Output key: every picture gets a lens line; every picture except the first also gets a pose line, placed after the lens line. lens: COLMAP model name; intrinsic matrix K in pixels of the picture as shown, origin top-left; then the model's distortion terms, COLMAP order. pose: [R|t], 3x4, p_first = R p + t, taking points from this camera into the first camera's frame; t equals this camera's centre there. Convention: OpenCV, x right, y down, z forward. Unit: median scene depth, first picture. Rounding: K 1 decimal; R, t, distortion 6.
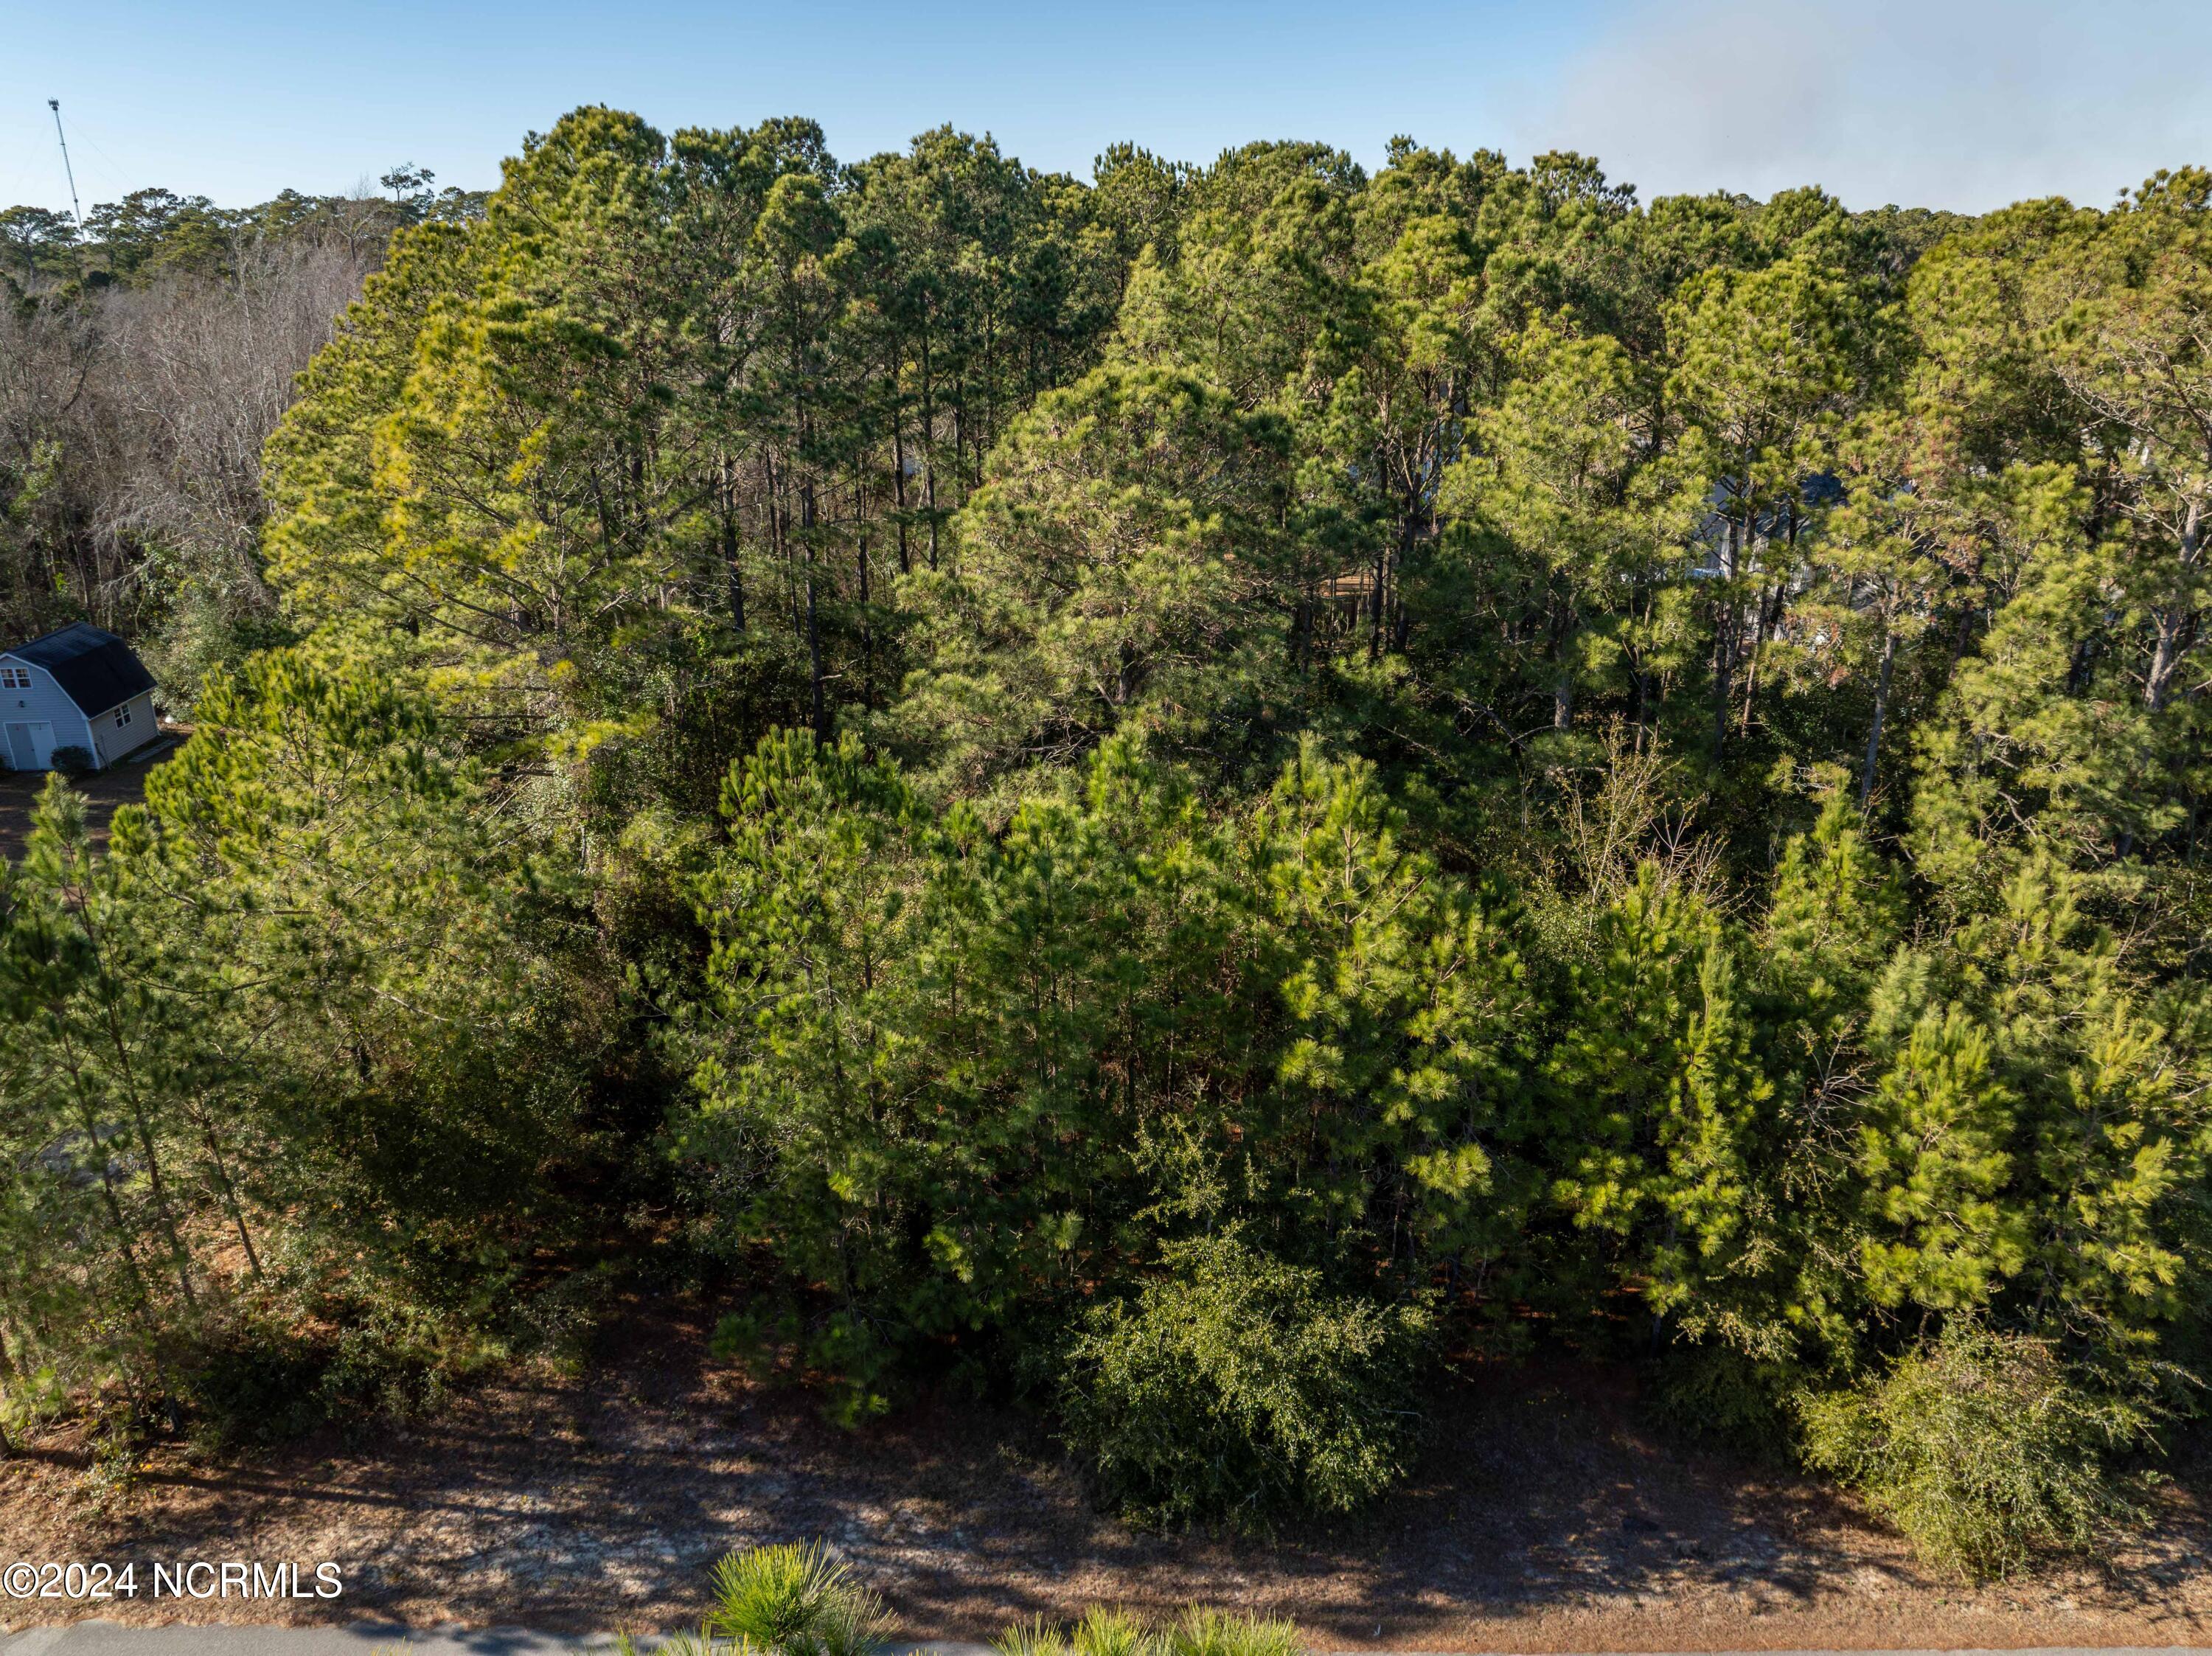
lens RADIAL K [[1576.8, 0, 1124.9], [0, 1576.8, 828.4], [0, 0, 1]] dist [-0.041917, 0.012646]
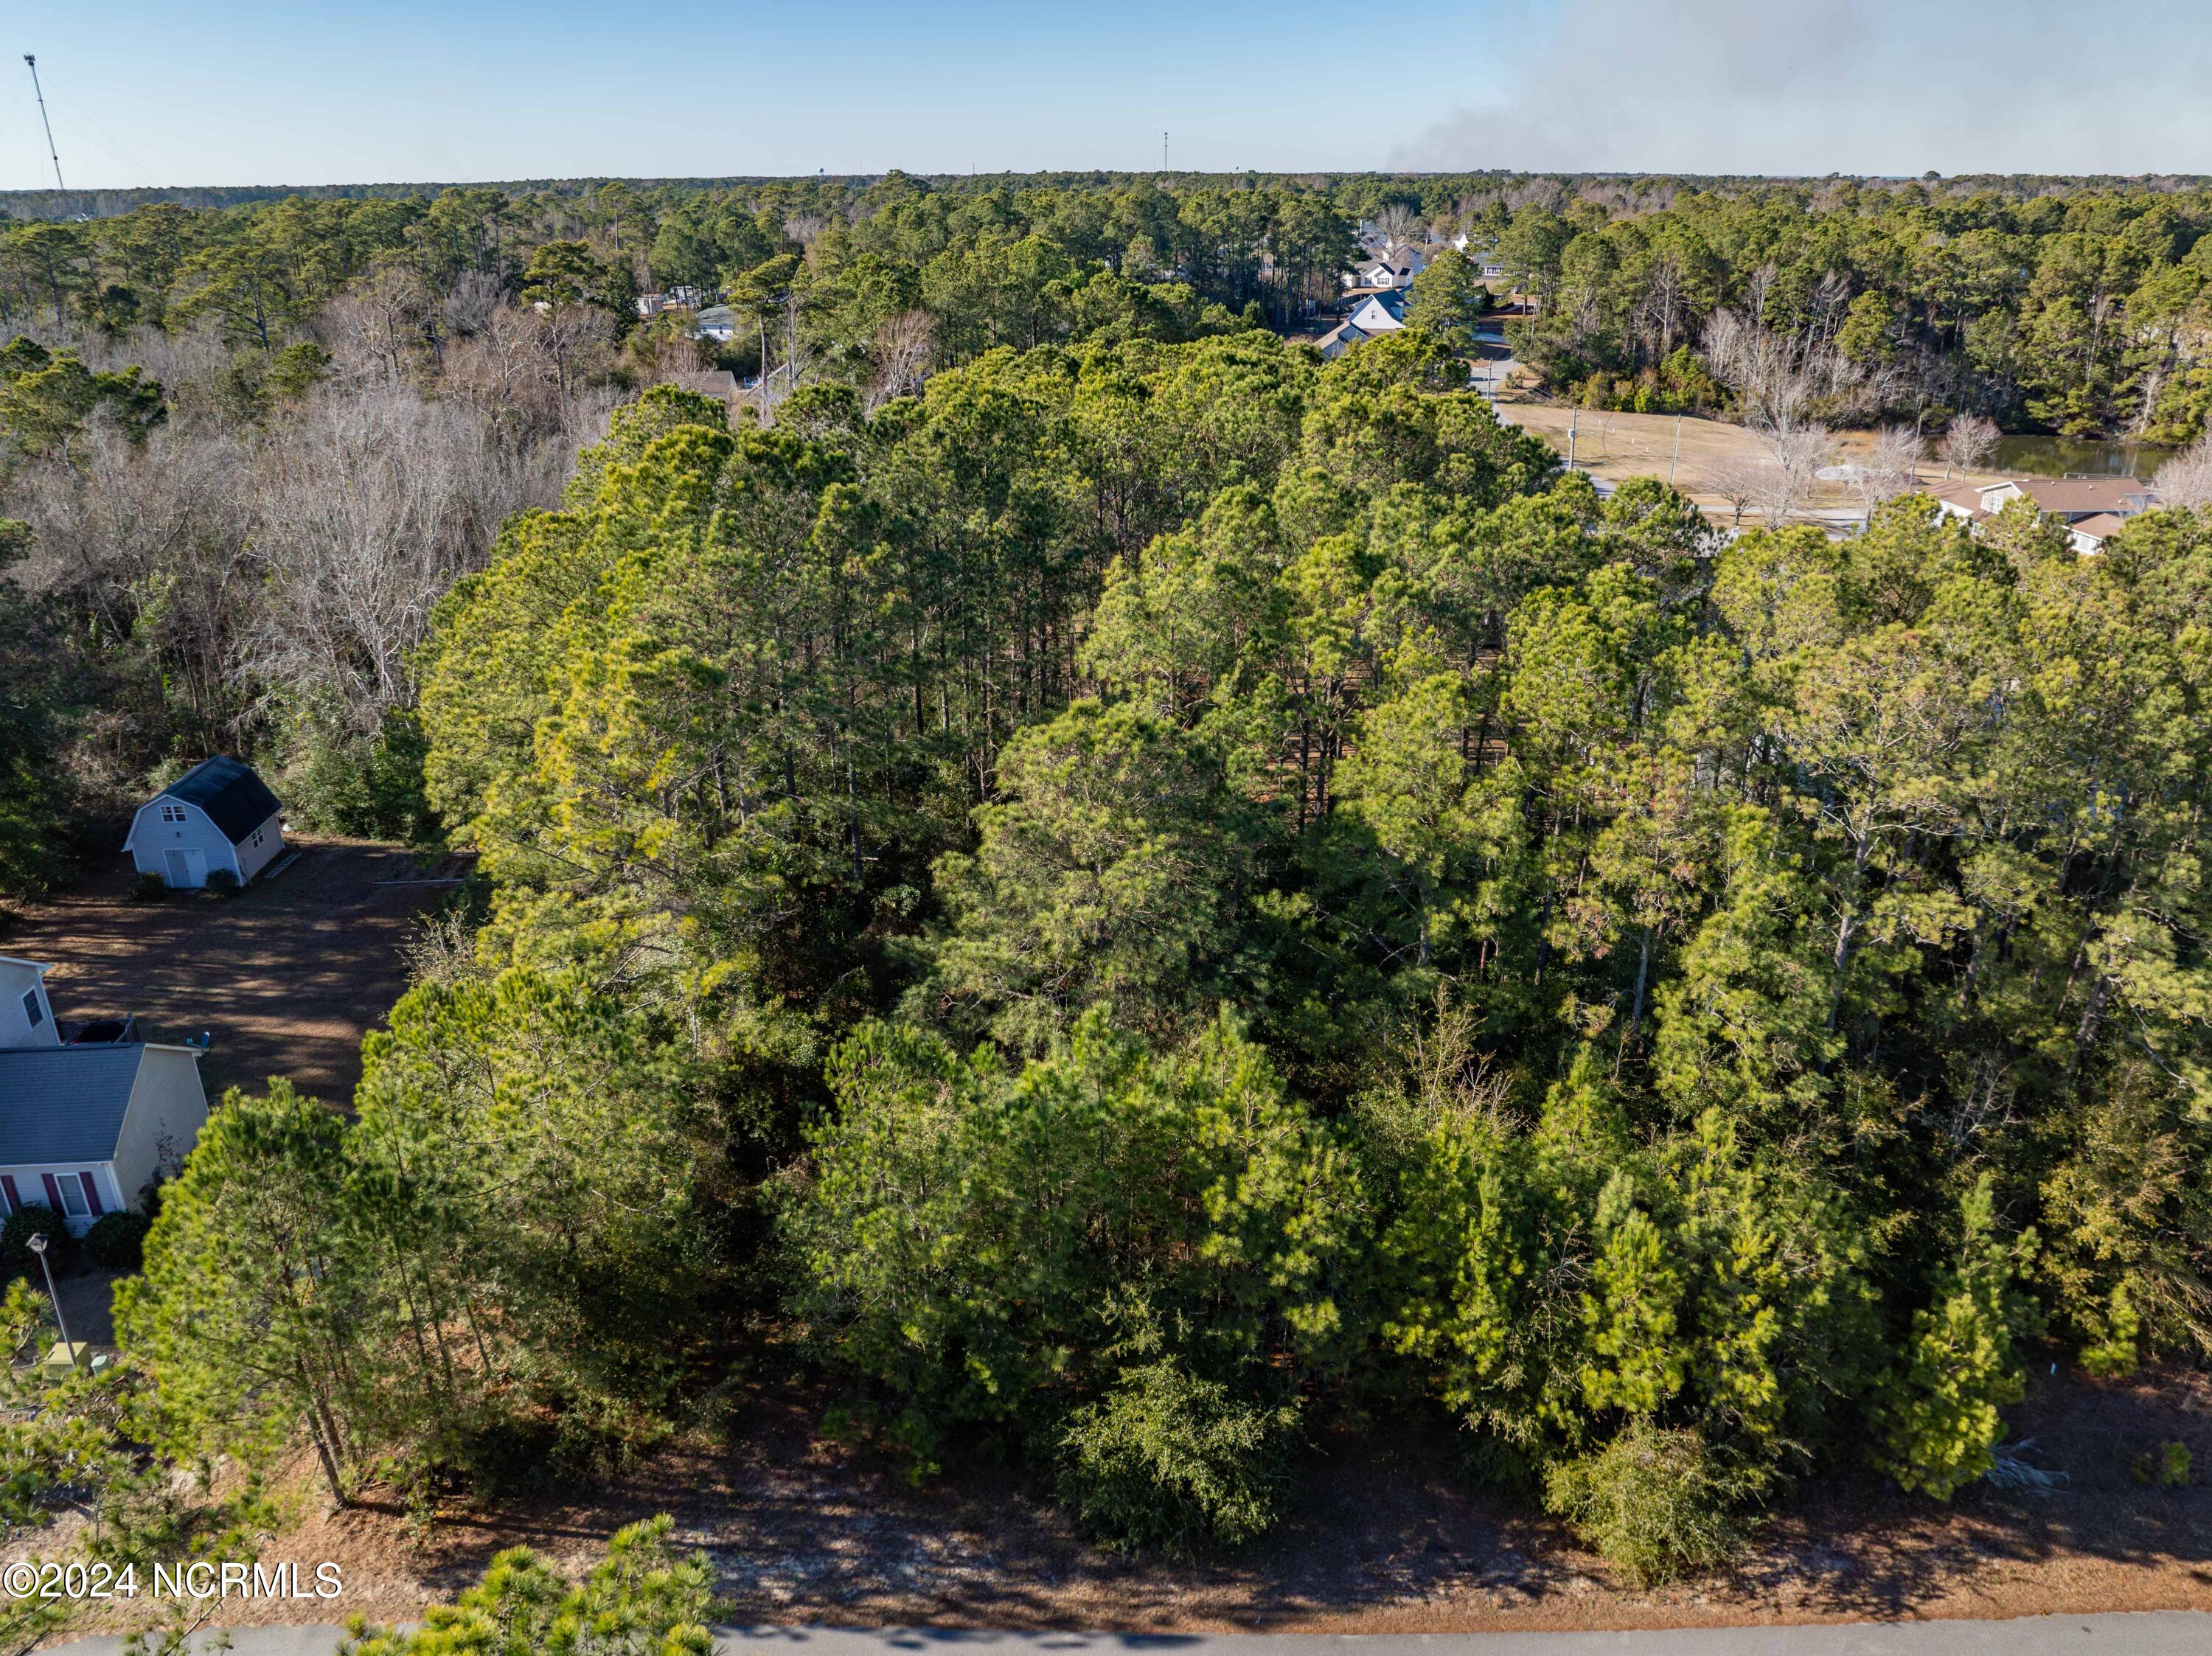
lens RADIAL K [[1576.8, 0, 1122.6], [0, 1576.8, 825.1], [0, 0, 1]] dist [-0.041917, 0.012646]
pose [[0.999963, -0.002000, 0.008358, 0.012002], [0.001700, 0.999360, 0.035734, -0.304010], [-0.008424, -0.035718, 0.999326, -0.480364]]
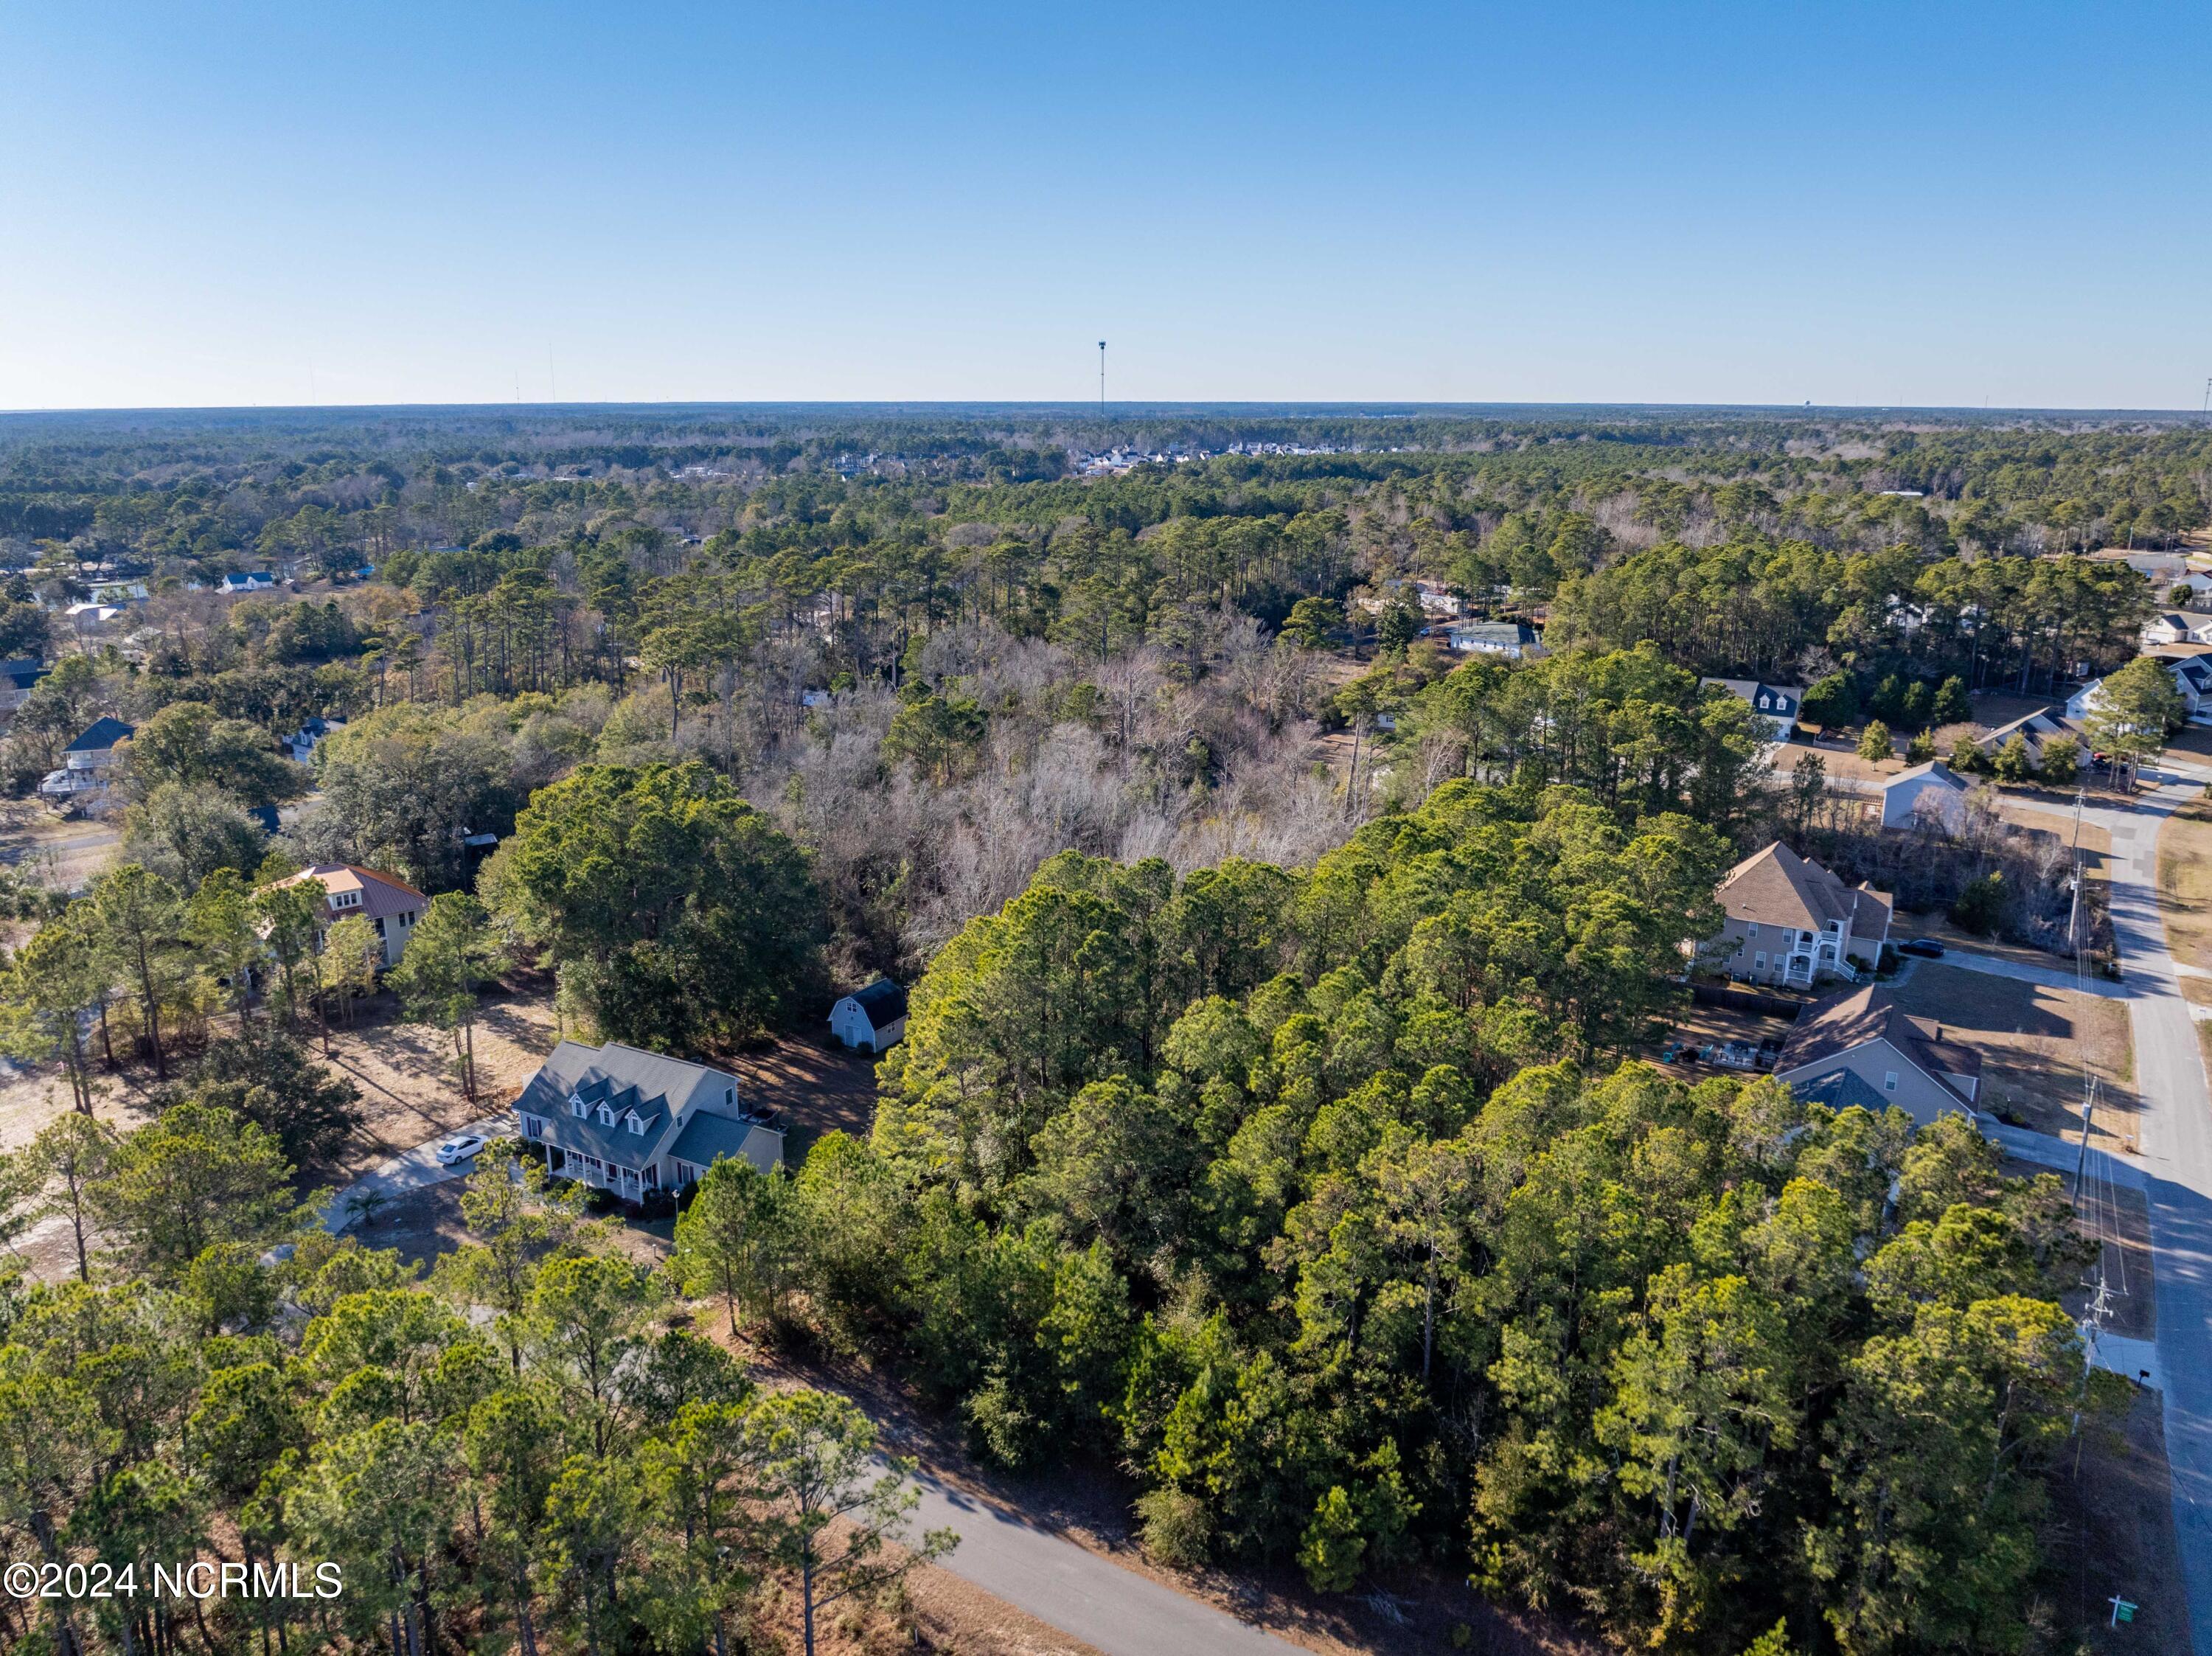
lens RADIAL K [[1576.8, 0, 1094.5], [0, 1576.8, 812.7], [0, 0, 1]] dist [-0.041917, 0.012646]
pose [[0.833085, 0.141532, -0.534731, 1.787973], [-0.193838, 0.980109, -0.042576, -0.808372], [0.518069, 0.139121, 0.843949, -1.855644]]
